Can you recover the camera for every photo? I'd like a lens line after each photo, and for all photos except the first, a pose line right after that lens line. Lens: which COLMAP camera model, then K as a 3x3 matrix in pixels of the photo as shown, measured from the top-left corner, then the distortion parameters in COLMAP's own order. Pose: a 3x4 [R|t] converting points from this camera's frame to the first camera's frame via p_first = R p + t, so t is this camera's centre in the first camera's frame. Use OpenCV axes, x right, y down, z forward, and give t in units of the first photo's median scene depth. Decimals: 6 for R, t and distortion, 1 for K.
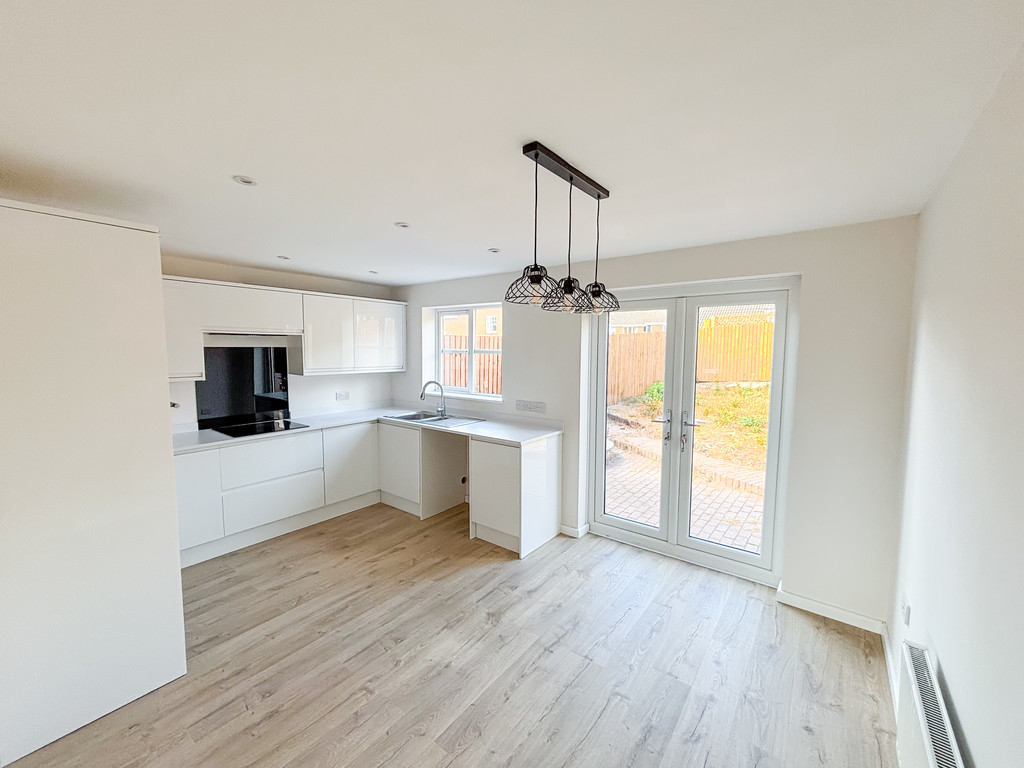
lens RADIAL K [[415.0, 0, 511.2], [0, 415.0, 385.8], [0, 0, 1]] dist [0.000543, 0.000434]
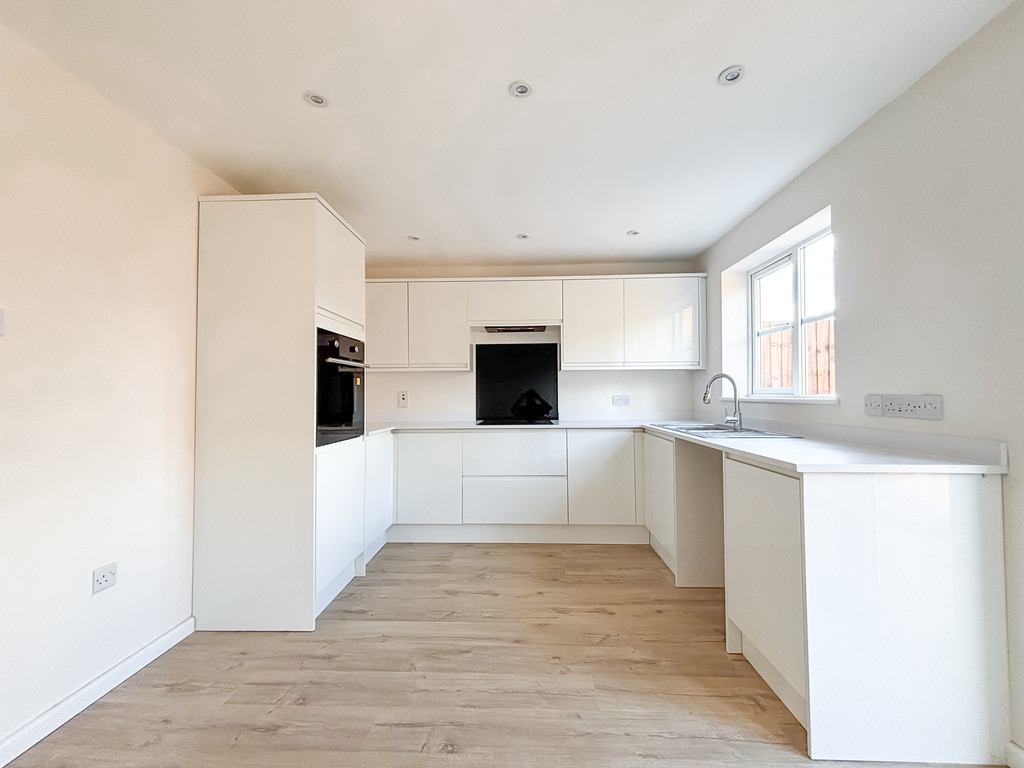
lens RADIAL K [[415.0, 0, 511.2], [0, 415.0, 385.8], [0, 0, 1]] dist [0.000543, 0.000434]
pose [[0.579948, -0.026229, -0.814231, 0.196607], [-0.063719, 0.994959, -0.077436, 0.104216], [0.812158, 0.096790, 0.575353, 0.493238]]
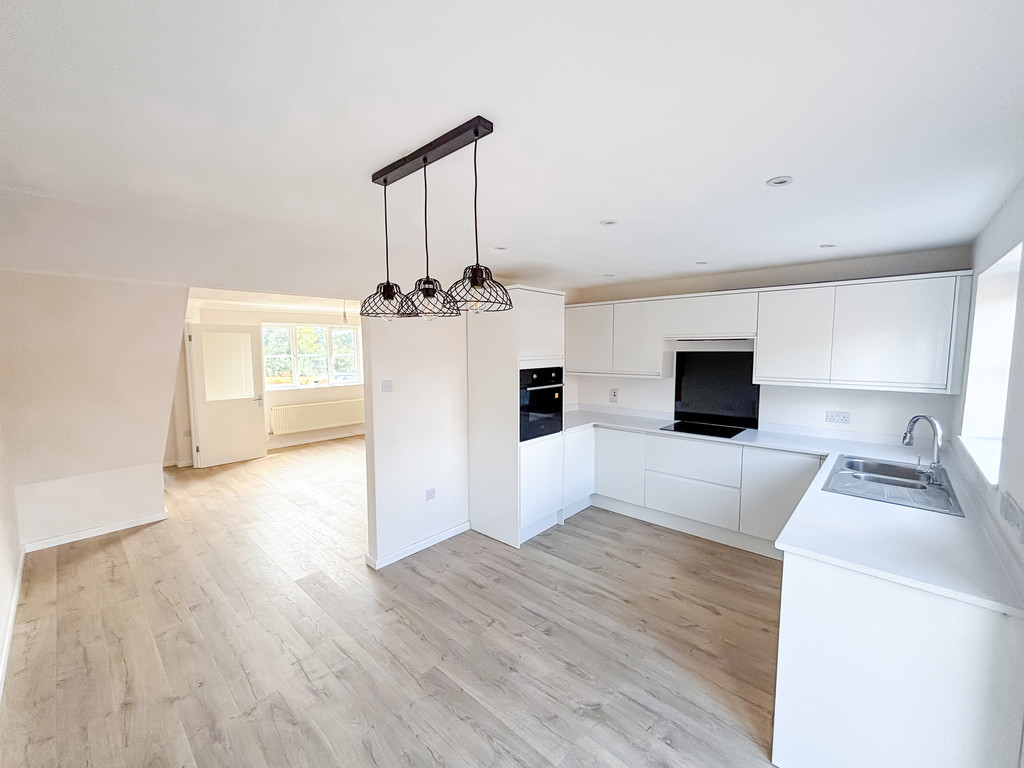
lens RADIAL K [[415.0, 0, 511.2], [0, 415.0, 385.8], [0, 0, 1]] dist [0.000543, 0.000434]
pose [[-0.081885, 0.089265, -0.992636, 0.529063], [-0.084634, 0.991761, 0.096167, -0.075023], [0.993042, 0.091885, -0.073655, 0.670909]]
